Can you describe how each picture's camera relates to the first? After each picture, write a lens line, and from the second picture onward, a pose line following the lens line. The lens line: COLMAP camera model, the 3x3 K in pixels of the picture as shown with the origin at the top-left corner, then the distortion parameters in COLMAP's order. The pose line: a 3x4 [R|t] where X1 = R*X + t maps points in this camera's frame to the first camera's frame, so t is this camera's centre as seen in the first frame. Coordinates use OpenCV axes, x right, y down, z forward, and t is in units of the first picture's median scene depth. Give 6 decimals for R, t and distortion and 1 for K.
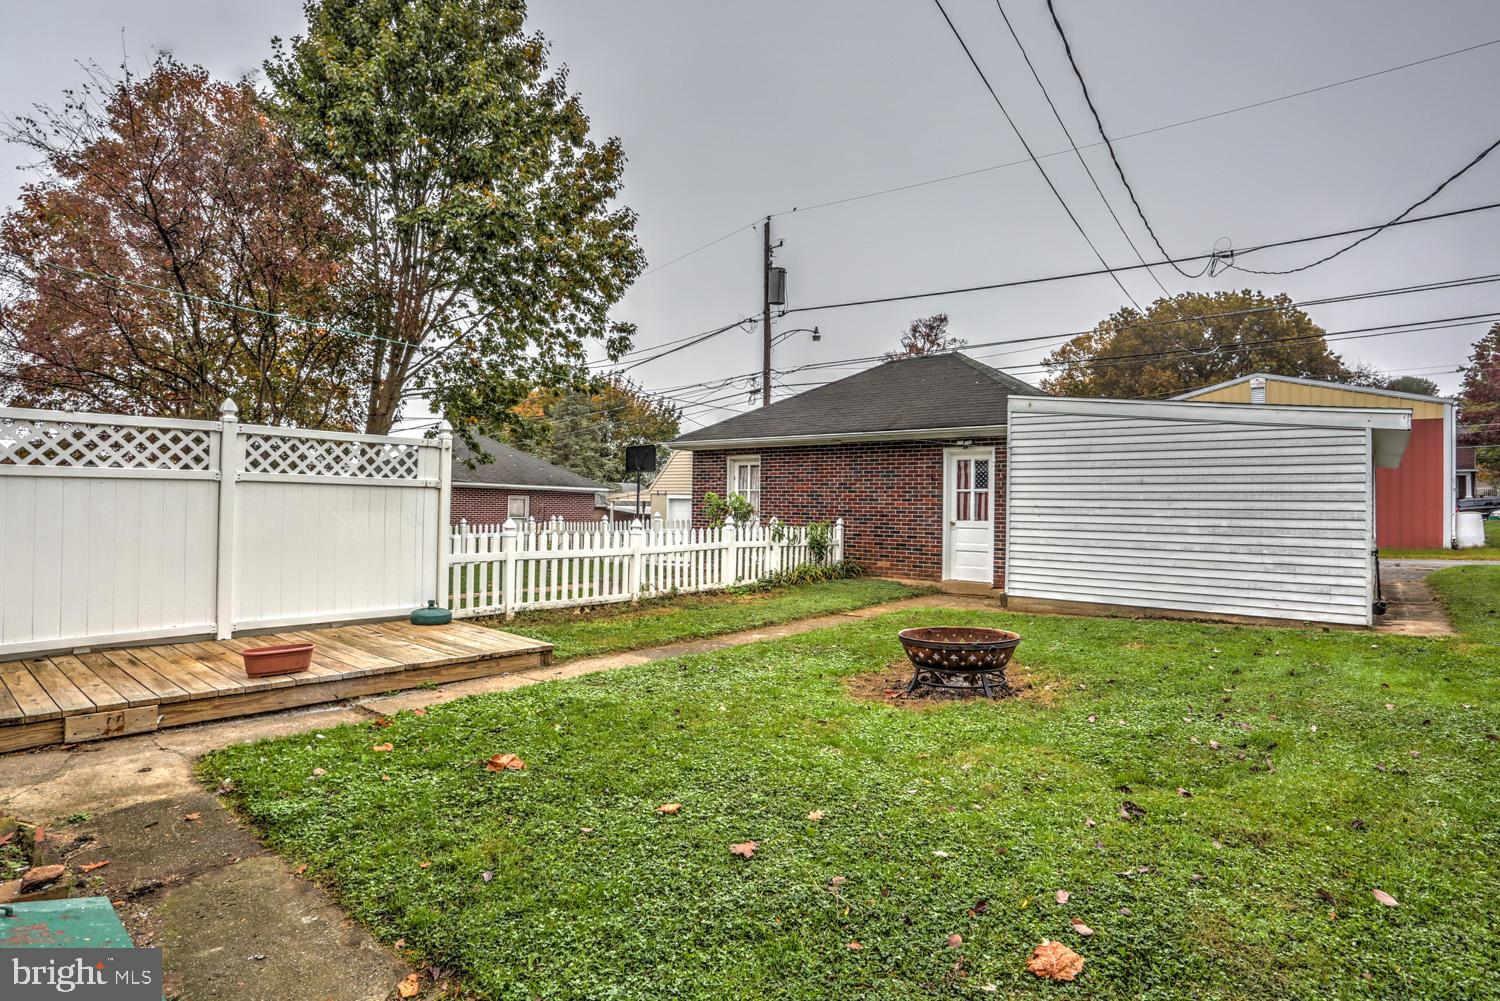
lens RADIAL K [[738.2, 0, 745.5], [0, 738.2, 492.8], [0, 0, 1]] dist [-0.053355, 0.016753]
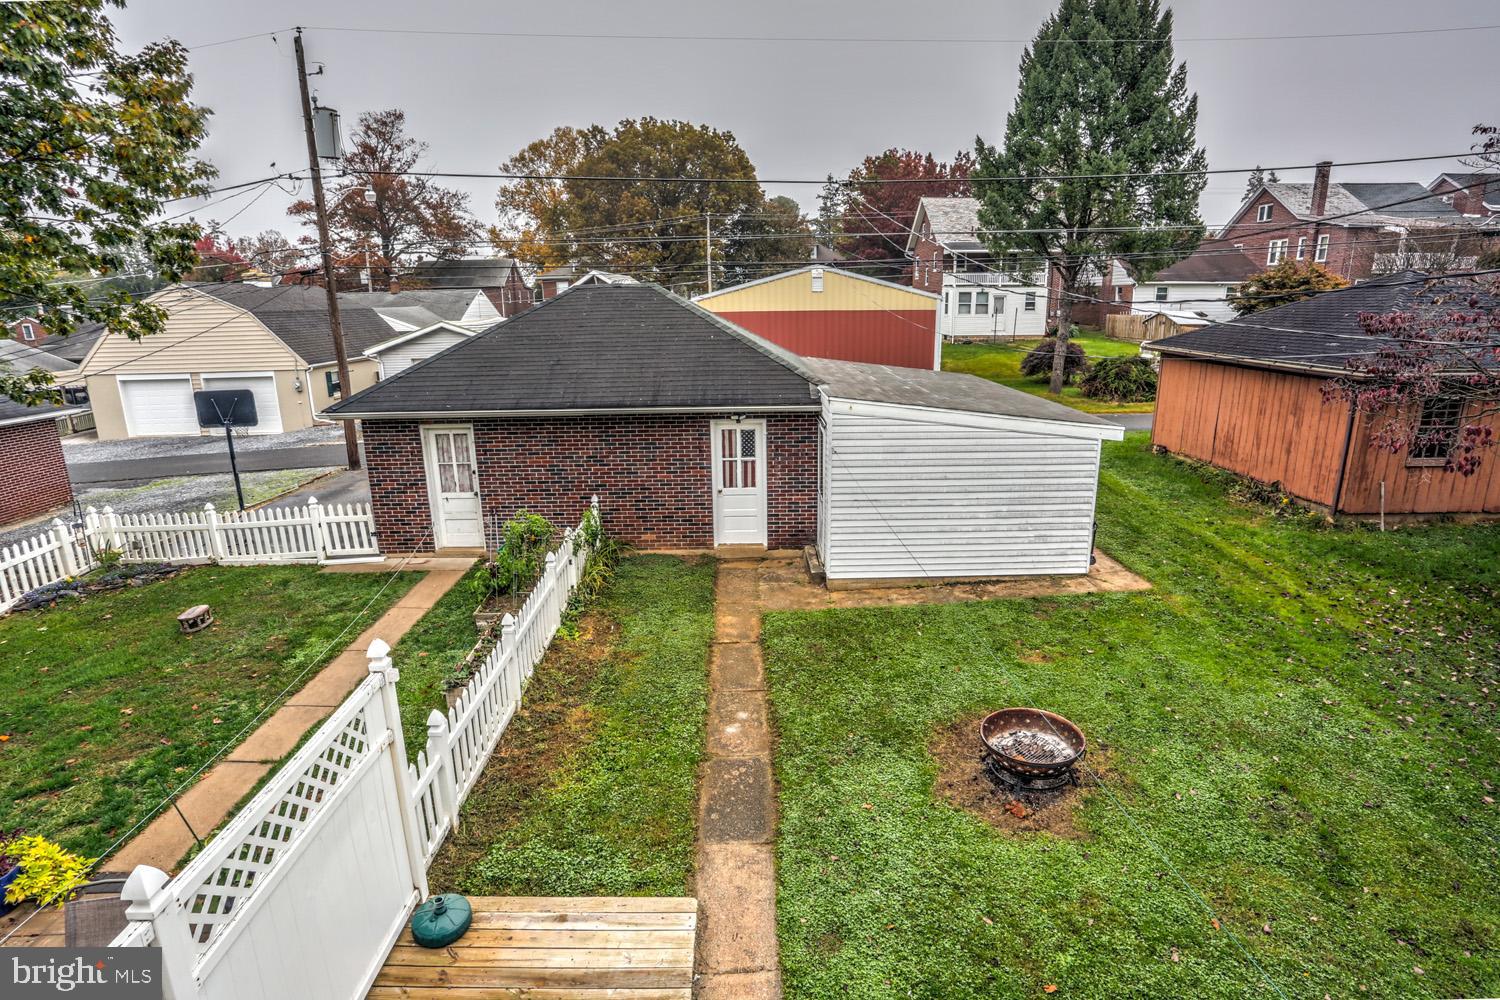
lens RADIAL K [[738.2, 0, 746.5], [0, 738.2, 500.5], [0, 0, 1]] dist [-0.053355, 0.016753]
pose [[0.772889, -0.188188, 0.605993, -0.411256], [0.027469, 0.964038, 0.264342, -0.285220], [-0.633946, -0.187661, 0.750264, 0.279030]]
